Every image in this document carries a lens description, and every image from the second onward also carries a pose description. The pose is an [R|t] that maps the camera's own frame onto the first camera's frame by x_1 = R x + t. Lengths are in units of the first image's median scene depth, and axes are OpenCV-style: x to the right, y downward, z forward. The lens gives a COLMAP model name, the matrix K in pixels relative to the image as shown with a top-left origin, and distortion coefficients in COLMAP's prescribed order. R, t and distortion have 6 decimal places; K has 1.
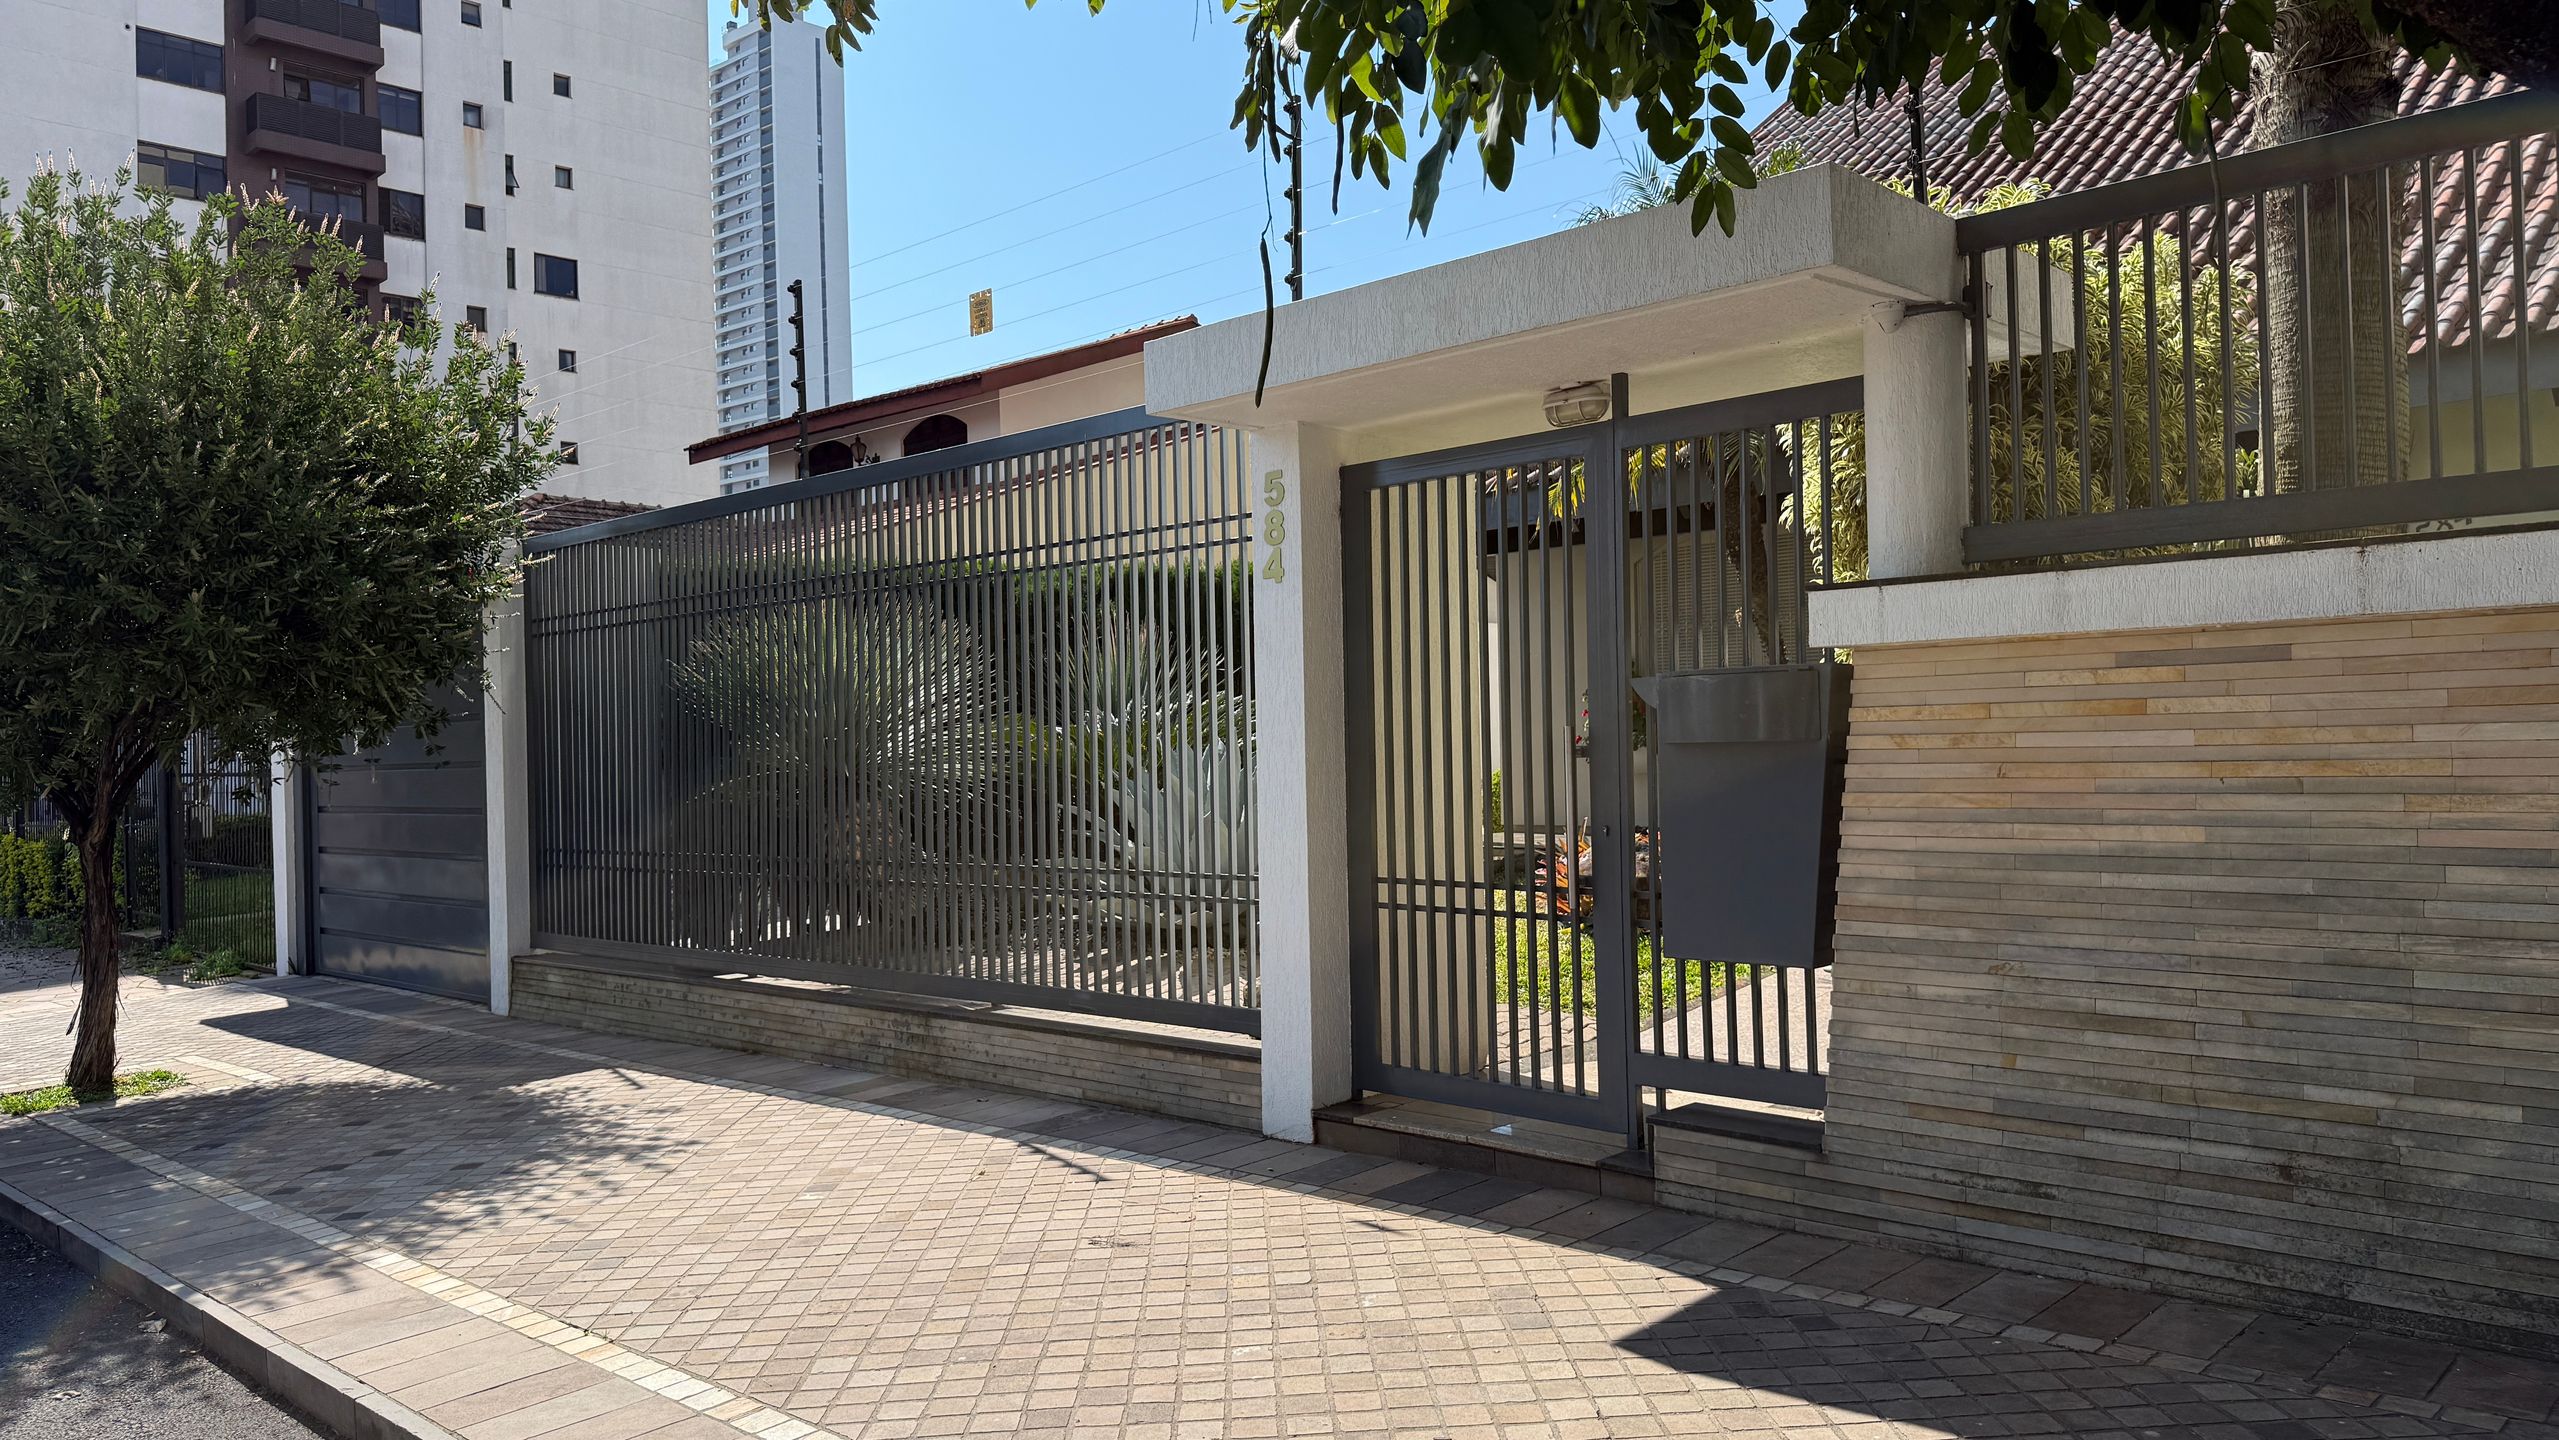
lens RADIAL K [[1759.9, 0, 1276.3], [0, 1759.9, 762.3], [0, 0, 1]] dist [0.034385, -0.062893]
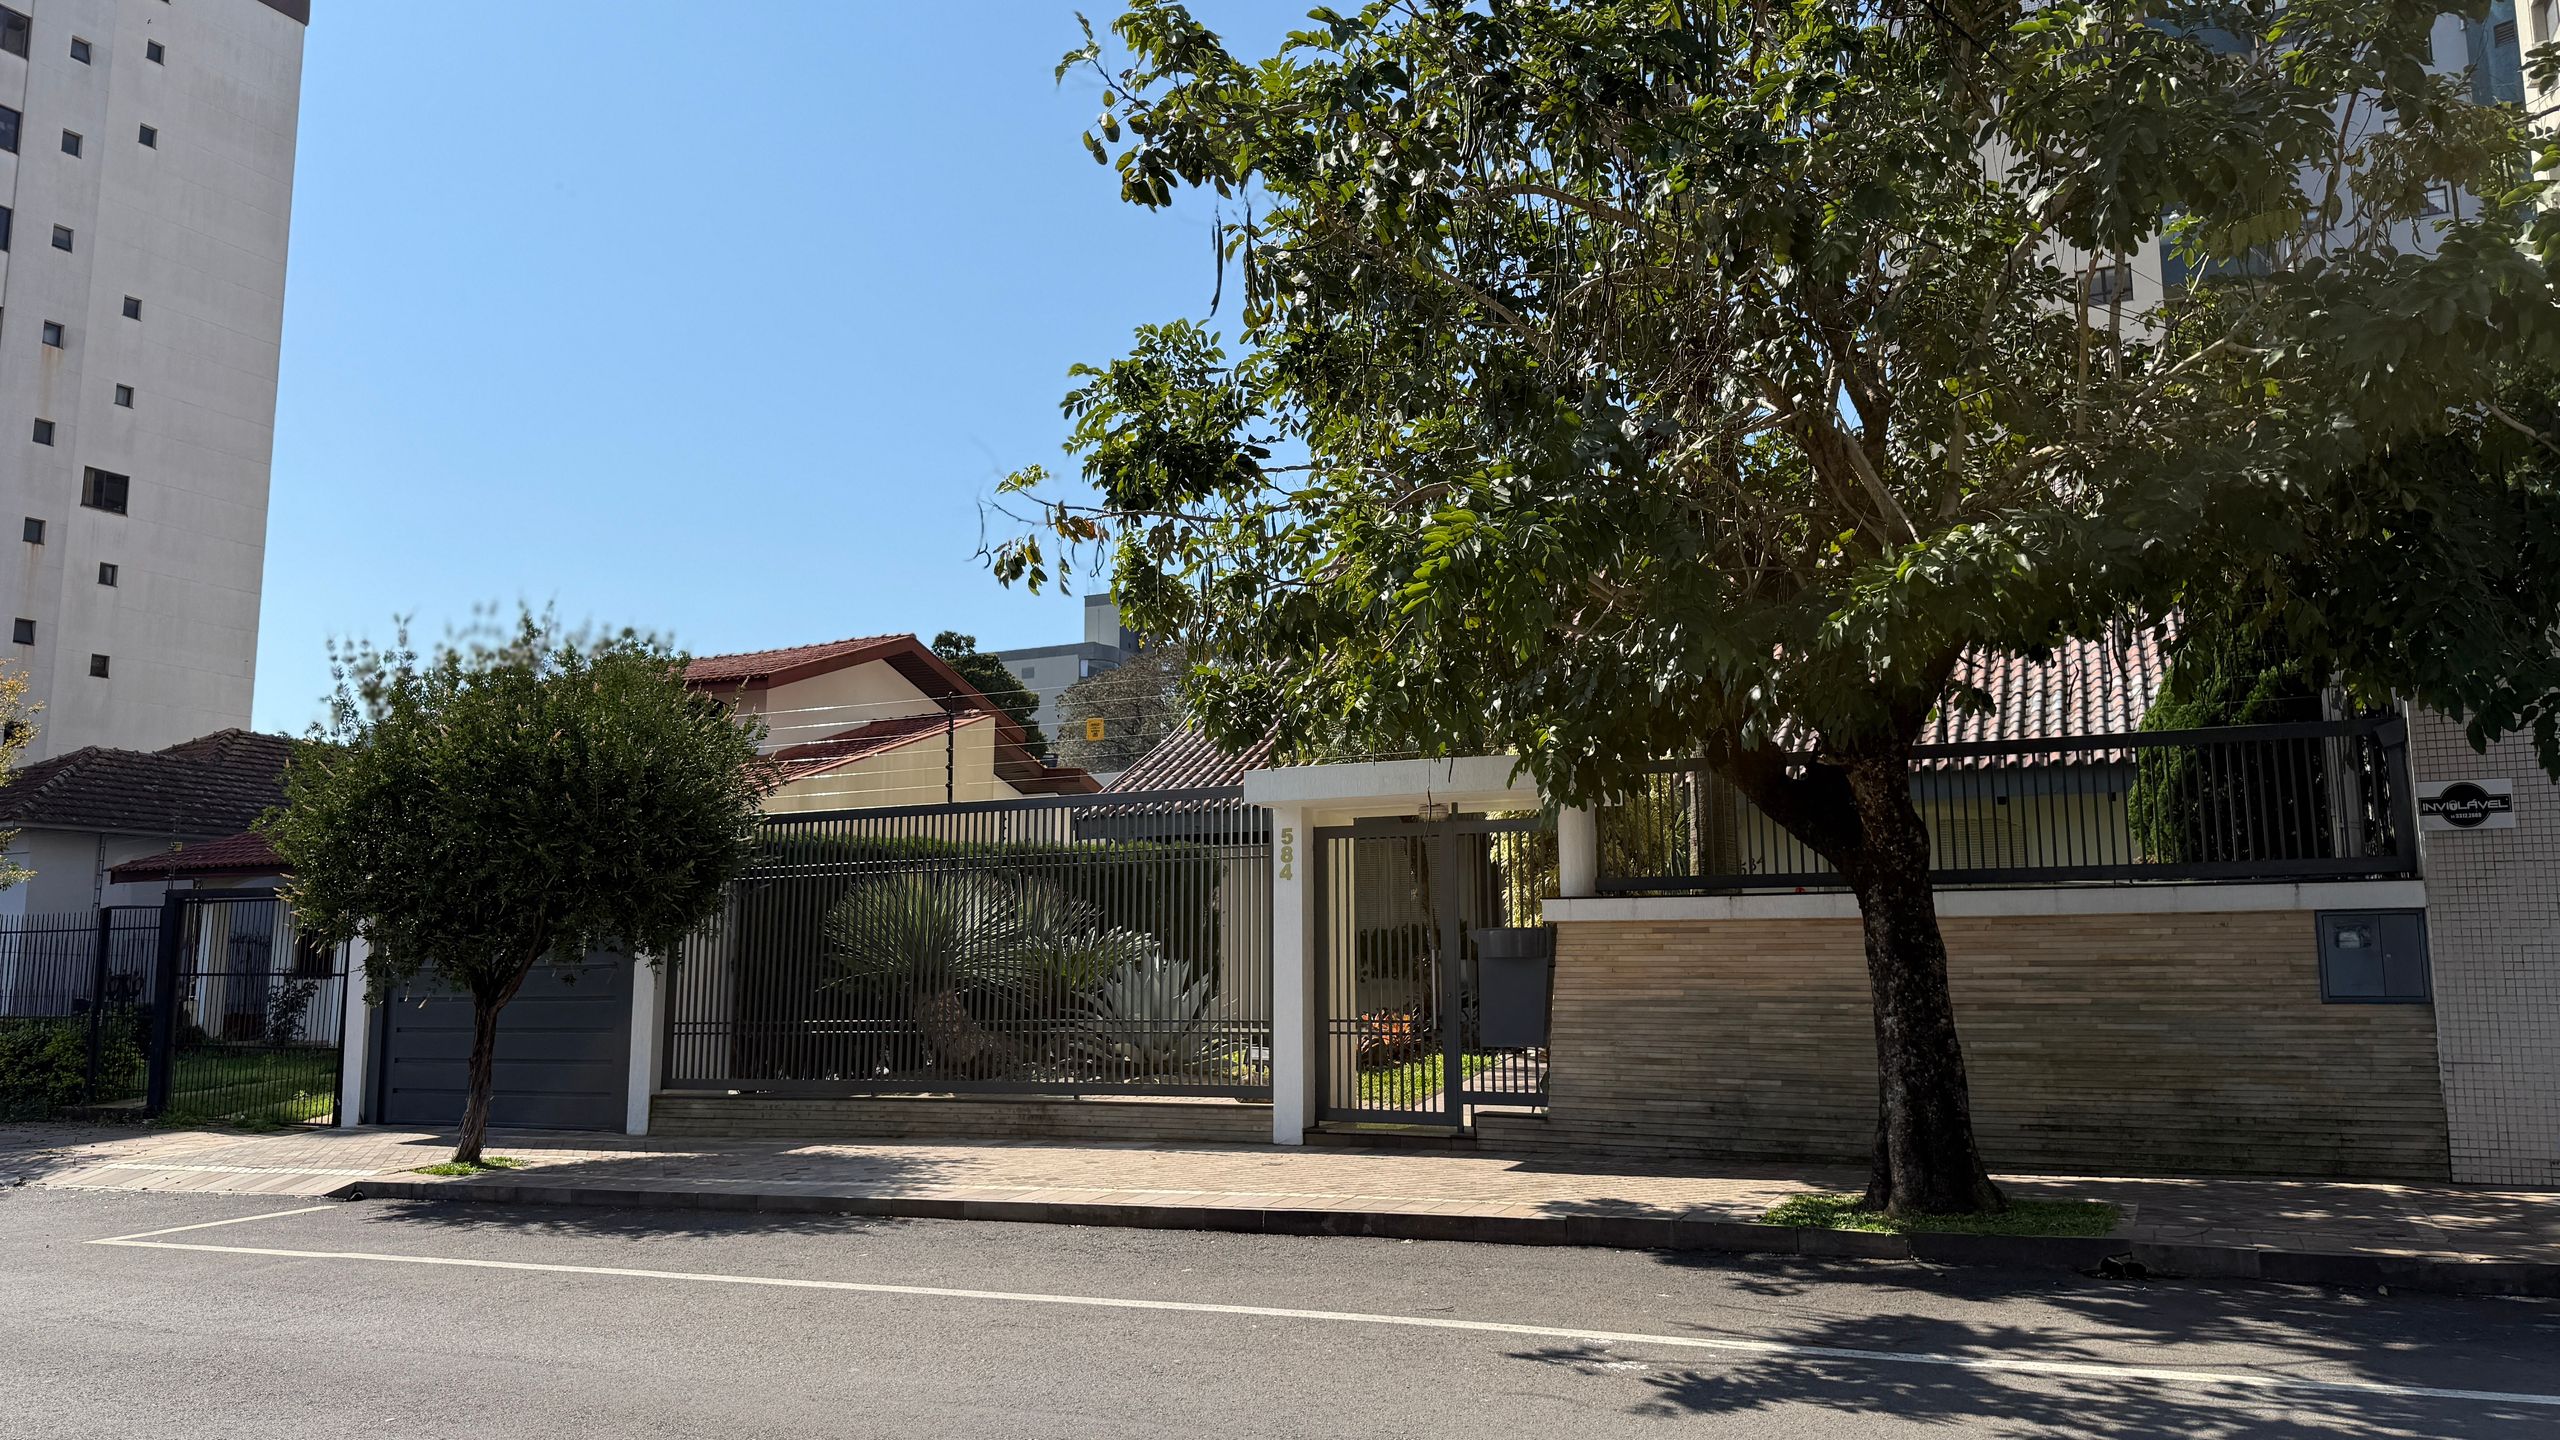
lens RADIAL K [[1671.7, 0, 1281.6], [0, 1671.7, 770.2], [0, 0, 1]] dist [0.094937, -0.147005]
pose [[0.954480, 0.061372, 0.291894, -0.853570], [-0.019283, 0.989253, -0.144940, 0.085151], [-0.297652, 0.132714, 0.945405, -1.337436]]
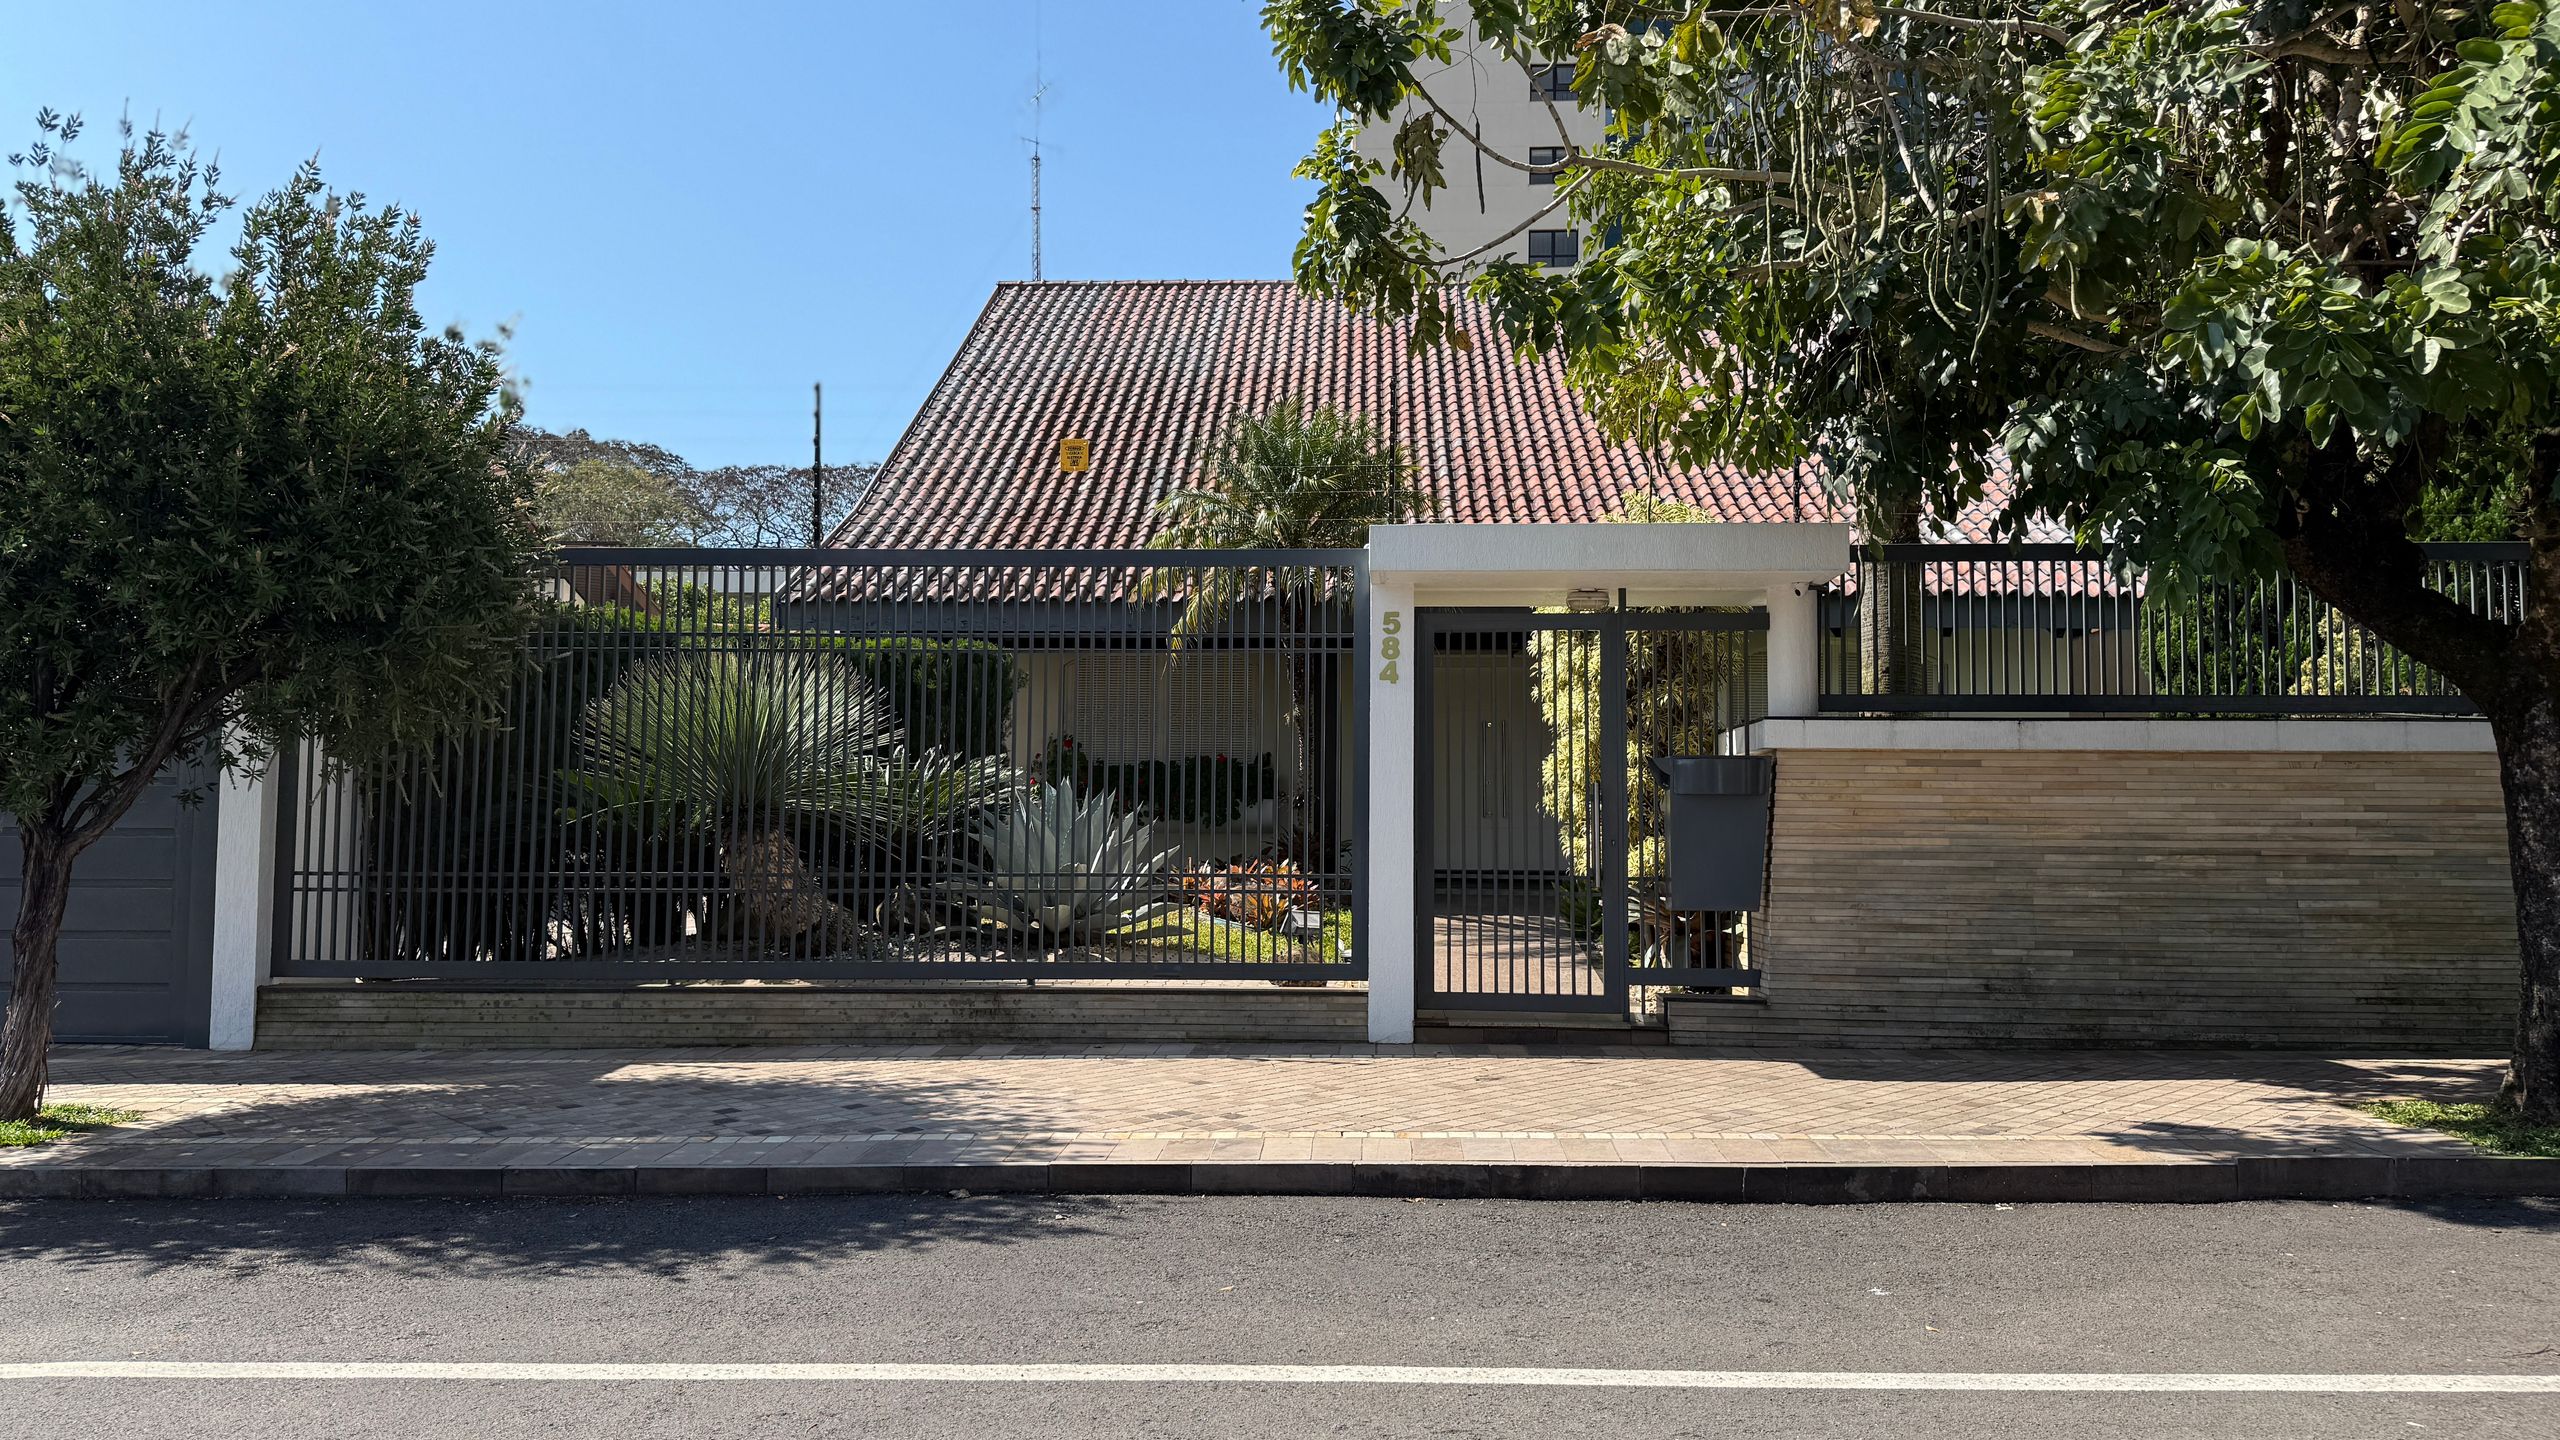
lens RADIAL K [[1671.7, 0, 1281.6], [0, 1671.7, 770.2], [0, 0, 1]] dist [0.094937, -0.147005]
pose [[0.778326, 0.056308, 0.625330, -1.385479], [-0.020830, 0.997738, -0.063916, 0.097843], [-0.627514, 0.036722, 0.777739, -0.139319]]
